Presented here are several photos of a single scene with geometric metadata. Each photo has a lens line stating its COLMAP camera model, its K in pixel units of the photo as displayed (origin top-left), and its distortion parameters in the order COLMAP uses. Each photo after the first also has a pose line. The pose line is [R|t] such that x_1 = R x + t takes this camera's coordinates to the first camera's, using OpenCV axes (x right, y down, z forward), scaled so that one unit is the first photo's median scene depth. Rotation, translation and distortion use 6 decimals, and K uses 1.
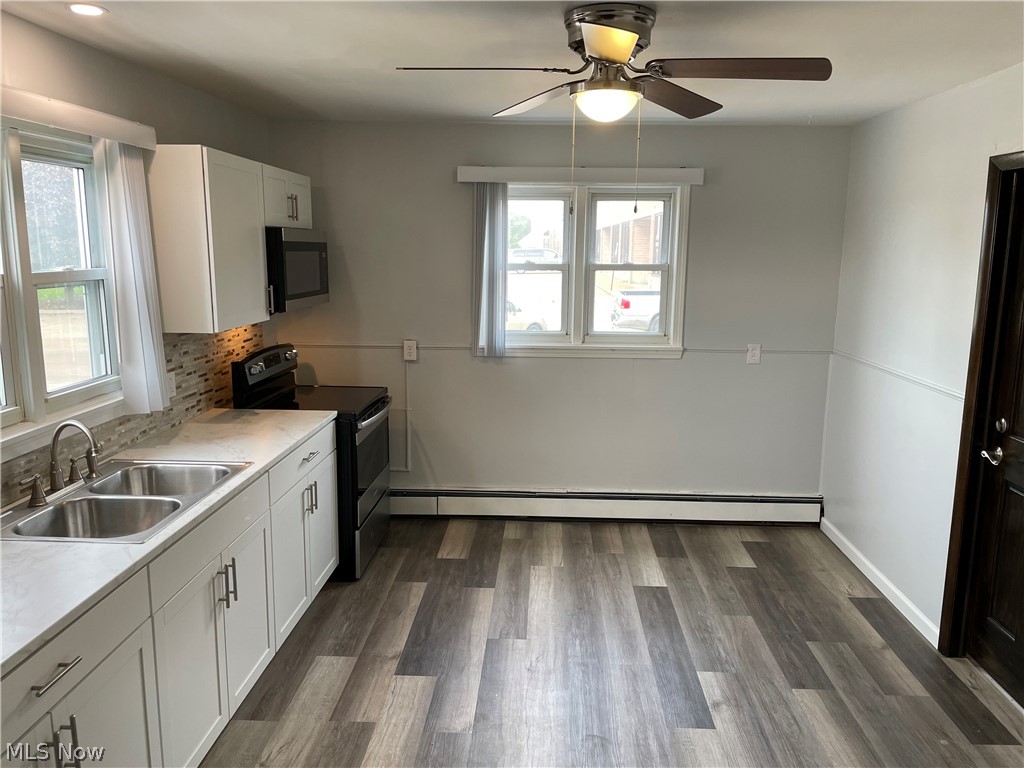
lens RADIAL K [[775.0, 0, 518.7], [0, 775.0, 384.4], [0, 0, 1]] dist [0.084098, -0.106933]
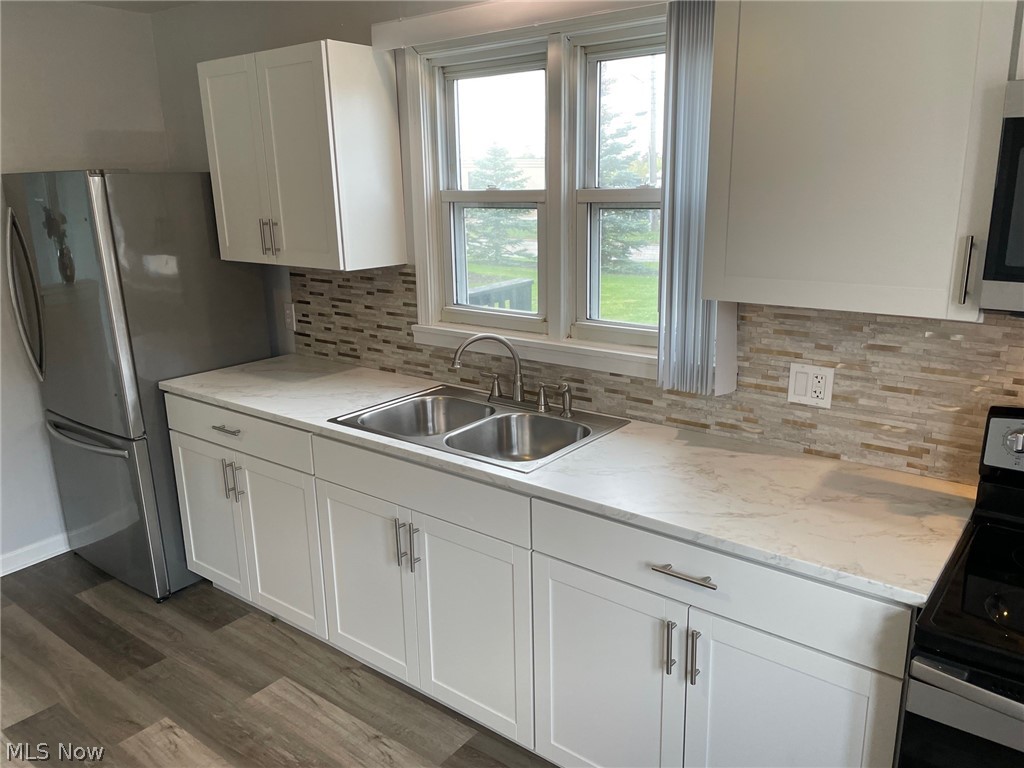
lens RADIAL K [[775.0, 0, 520.3], [0, 775.0, 385.7], [0, 0, 1]] dist [0.084098, -0.106933]
pose [[-0.580382, 0.206894, -0.787624, 0.154892], [-0.132567, 0.930282, 0.342053, -0.168533], [0.803482, 0.302935, -0.512492, 1.083461]]
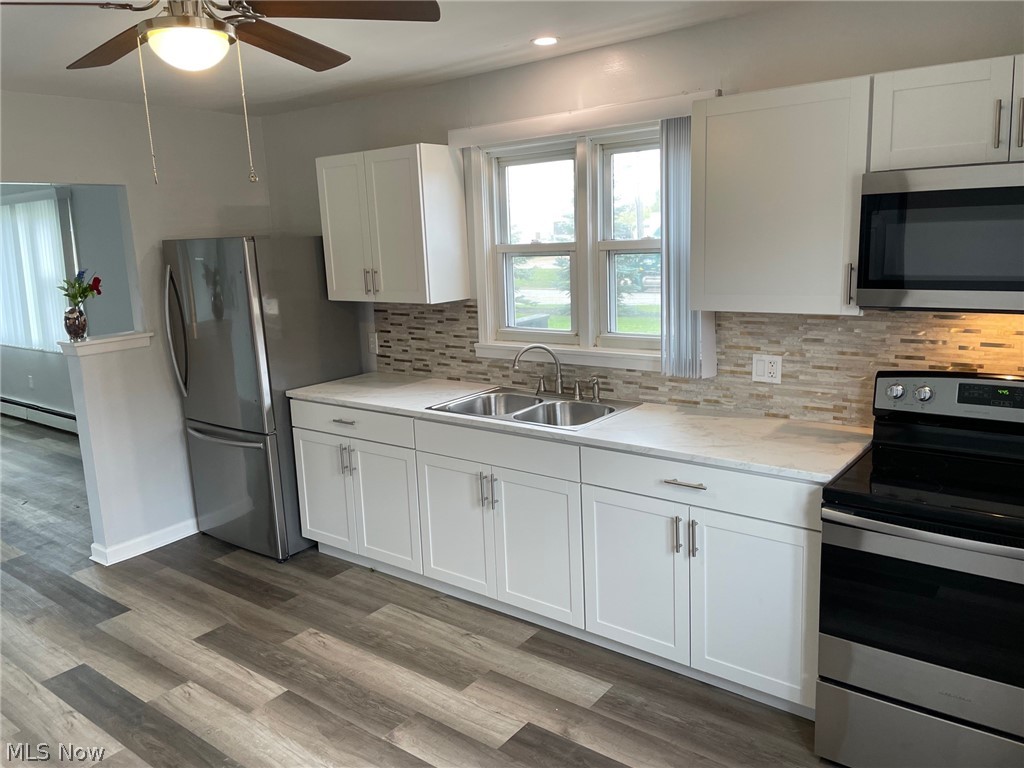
lens RADIAL K [[775.0, 0, 501.7], [0, 775.0, 376.4], [0, 0, 1]] dist [0.084098, -0.106933]
pose [[-0.587323, 0.162044, -0.792965, 0.419037], [-0.106541, 0.955747, 0.274221, -0.193343], [0.802310, 0.245540, -0.544068, 1.192383]]
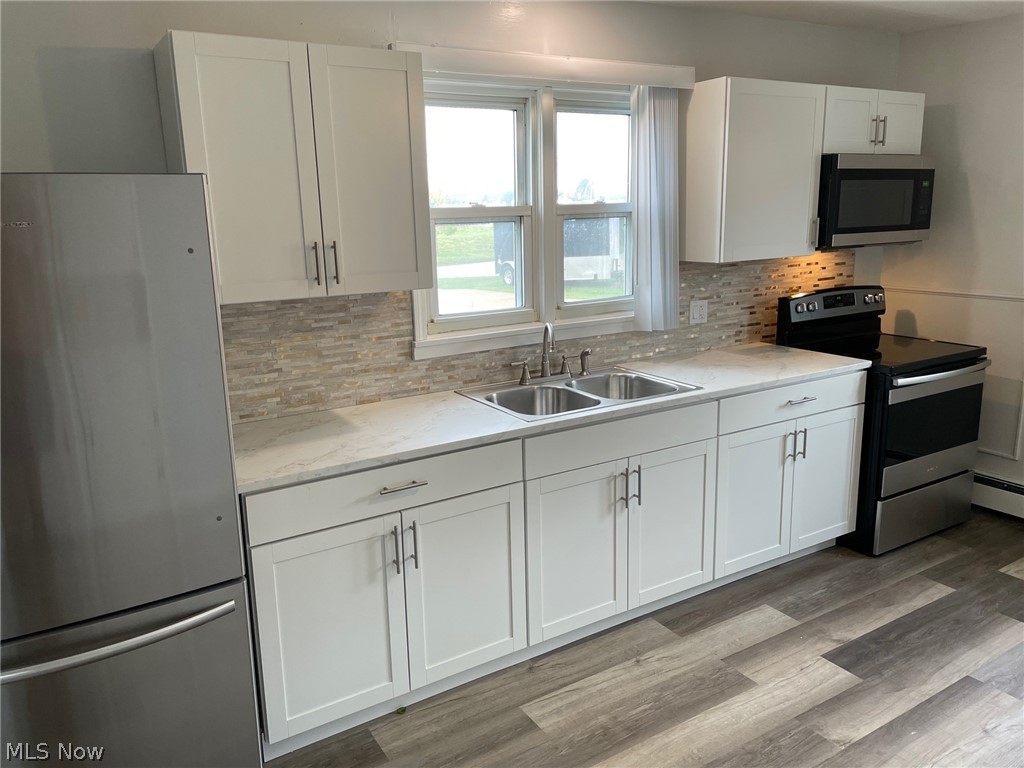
lens RADIAL K [[775.0, 0, 512.7], [0, 775.0, 374.4], [0, 0, 1]] dist [0.084098, -0.106933]
pose [[0.559165, 0.152040, -0.814996, 0.286143], [-0.116453, 0.987698, 0.104360, 0.003912], [0.820837, 0.036554, 0.569992, 0.173882]]
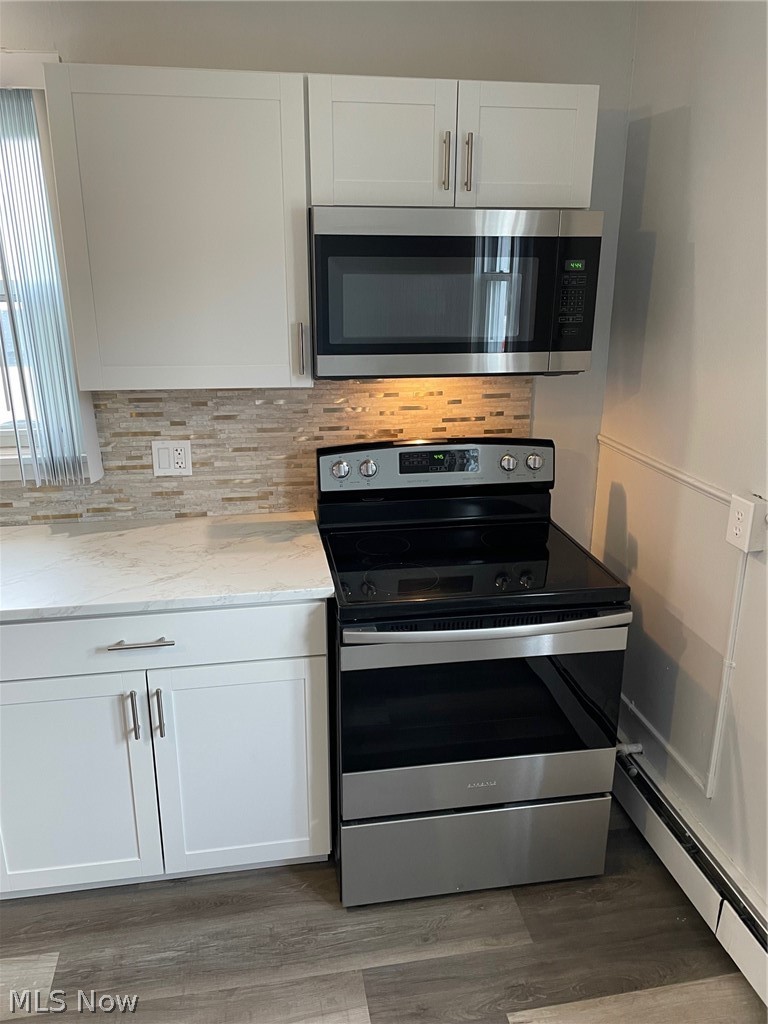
lens RADIAL K [[775.0, 0, 384.0], [0, 775.0, 504.4], [0, 0, 1]] dist [0.084098, -0.106933]
pose [[0.212450, 0.281610, -0.935714, 0.238977], [-0.171644, 0.953440, 0.247973, -0.155803], [0.961979, 0.107928, 0.250895, 0.969840]]
